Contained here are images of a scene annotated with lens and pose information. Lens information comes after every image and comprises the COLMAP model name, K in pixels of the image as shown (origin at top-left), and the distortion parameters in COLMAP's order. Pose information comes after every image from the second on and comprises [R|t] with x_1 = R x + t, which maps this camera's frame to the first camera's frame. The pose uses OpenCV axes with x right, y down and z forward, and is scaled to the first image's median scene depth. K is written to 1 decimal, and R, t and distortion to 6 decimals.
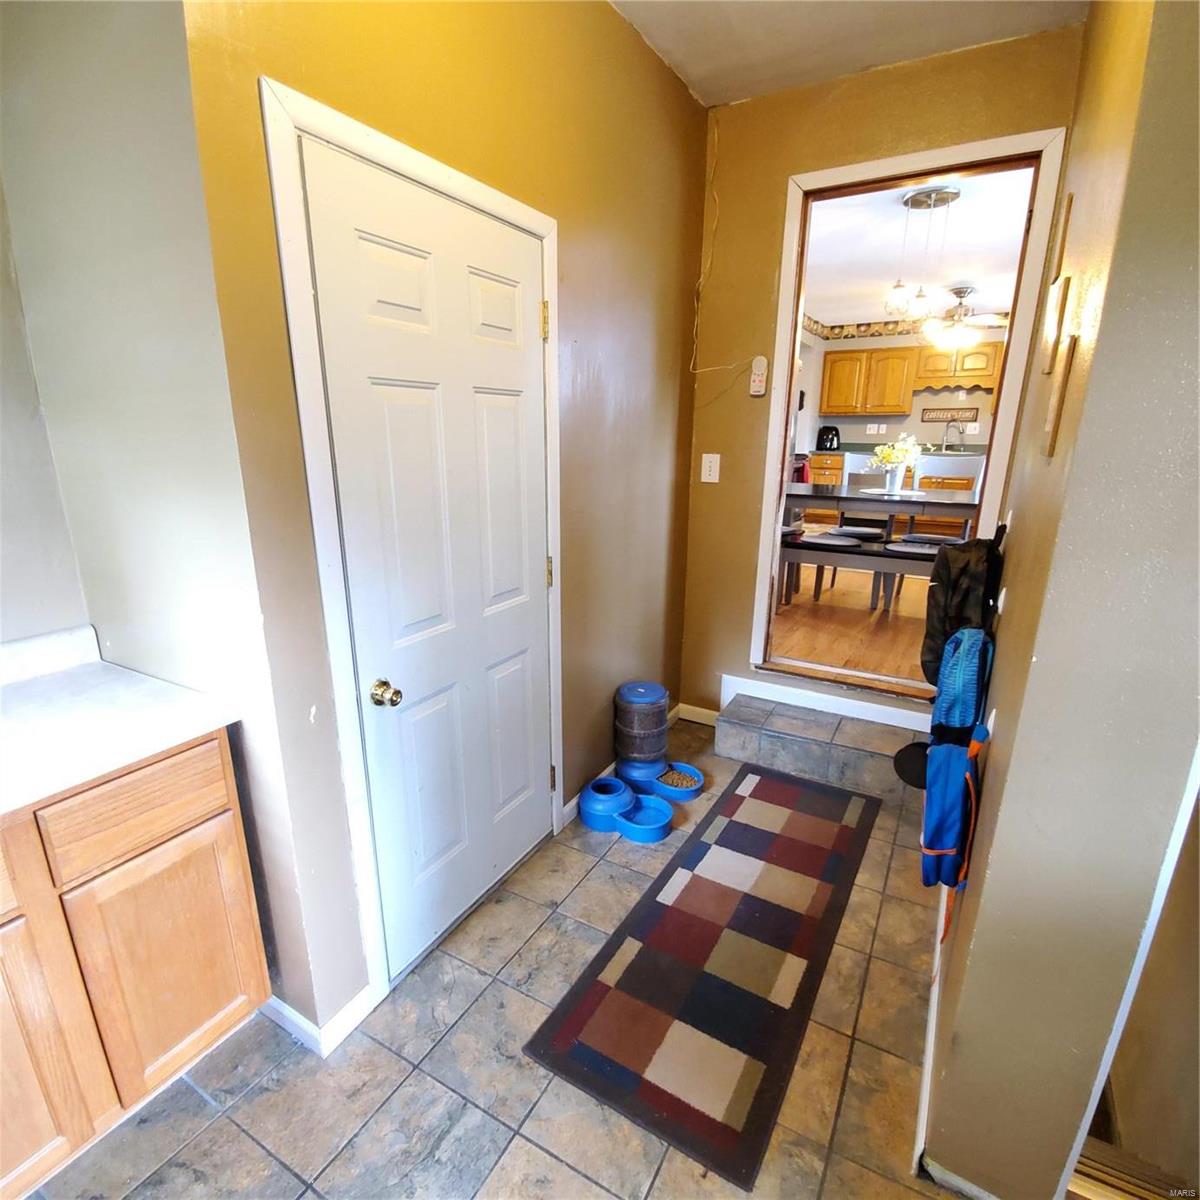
lens RADIAL K [[634.6, 0, 598.0], [0, 634.6, 611.2], [0, 0, 1]] dist [0.005304, -0.012290]
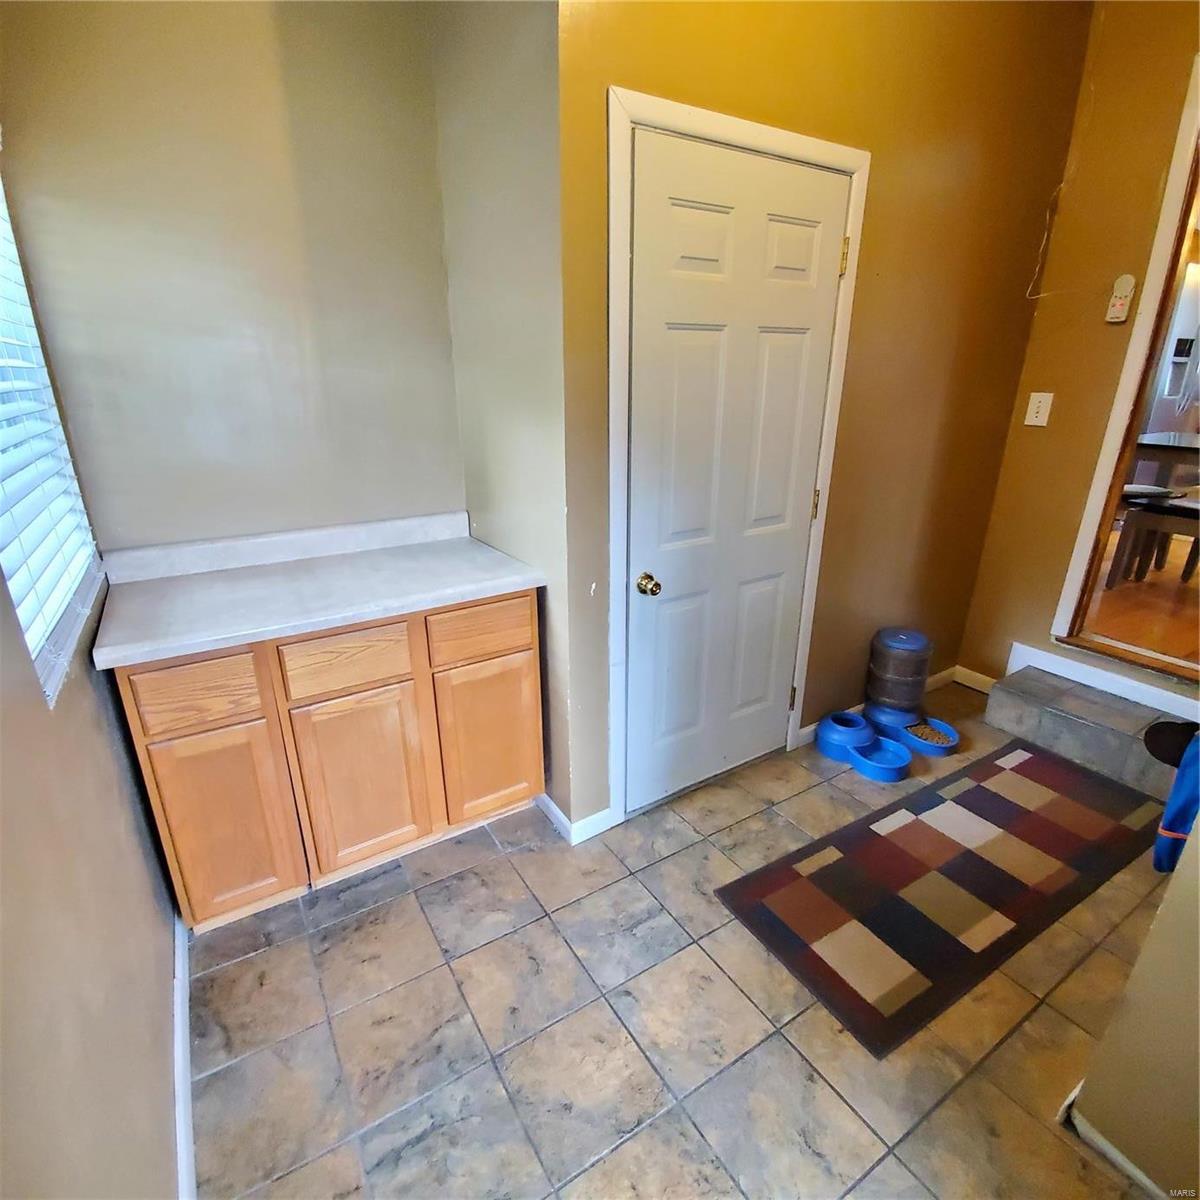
lens RADIAL K [[636.5, 0, 595.4], [0, 636.5, 611.1], [0, 0, 1]] dist [0.000284, -0.007393]
pose [[0.881074, 0.156984, -0.446166, 0.113946], [-0.119152, 0.986559, 0.111824, 0.043550], [0.457724, -0.045364, 0.887936, -0.131244]]
